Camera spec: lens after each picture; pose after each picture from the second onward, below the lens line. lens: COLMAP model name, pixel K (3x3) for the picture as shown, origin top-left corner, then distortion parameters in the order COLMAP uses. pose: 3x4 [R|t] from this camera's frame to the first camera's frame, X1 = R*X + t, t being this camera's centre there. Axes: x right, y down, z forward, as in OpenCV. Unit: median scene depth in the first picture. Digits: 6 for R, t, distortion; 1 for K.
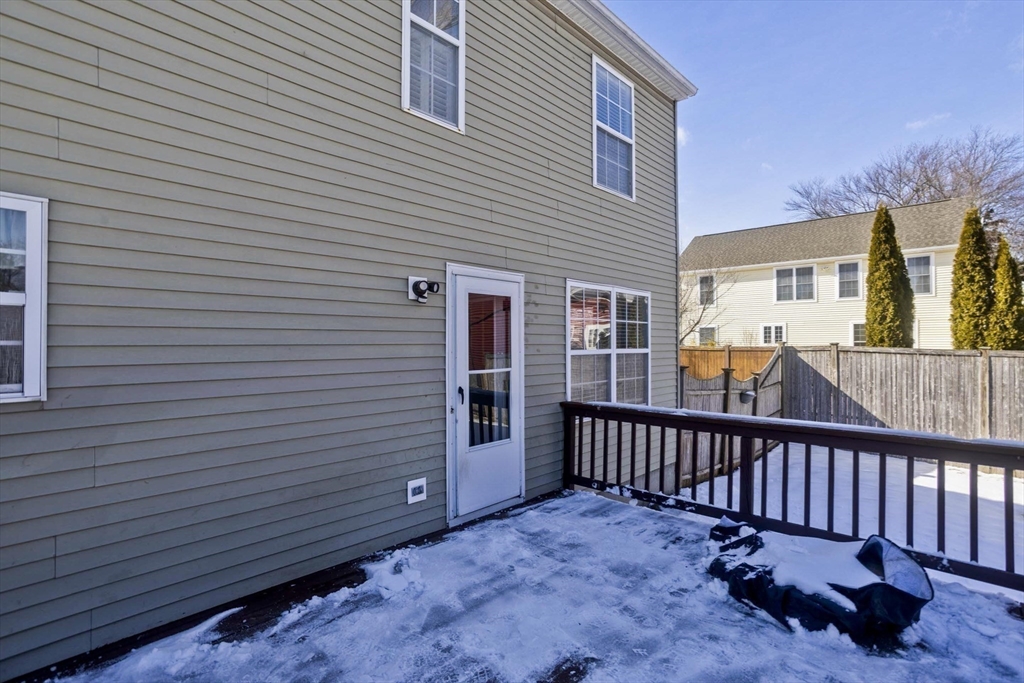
lens RADIAL K [[488.9, 0, 515.9], [0, 488.9, 337.8], [0, 0, 1]] dist [-0.062873, 0.036953]
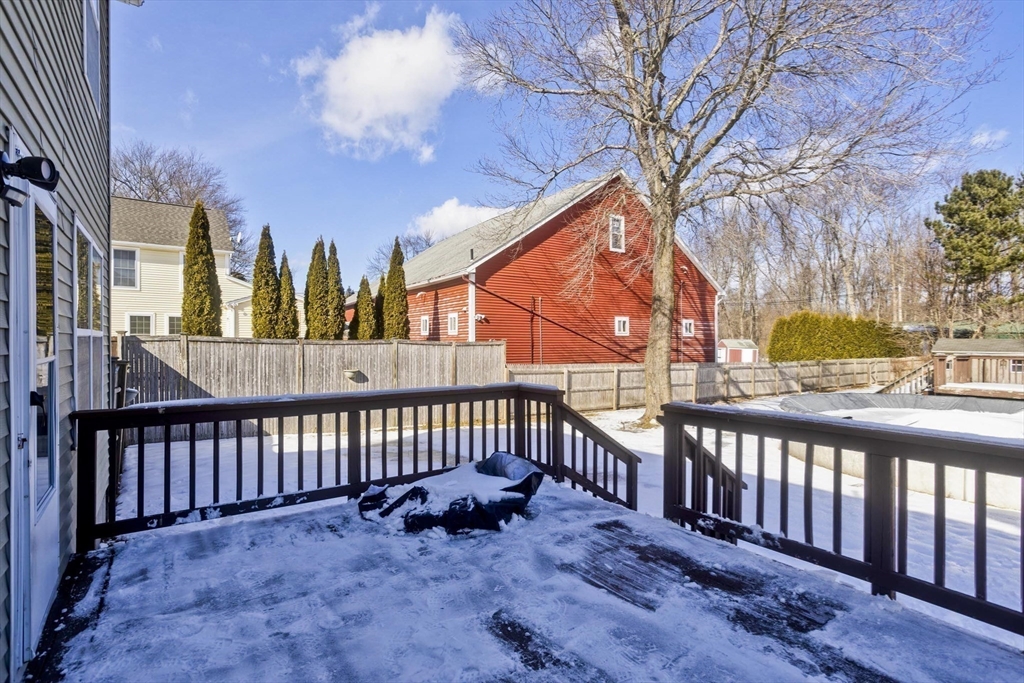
lens RADIAL K [[496.5, 0, 511.6], [0, 496.5, 335.1], [0, 0, 1]] dist [-0.050238, 0.031870]
pose [[0.194789, 0.009465, 0.980800, -0.461001], [-0.013009, 0.999890, -0.007066, 0.036119], [-0.980759, -0.011383, 0.194891, 0.396885]]
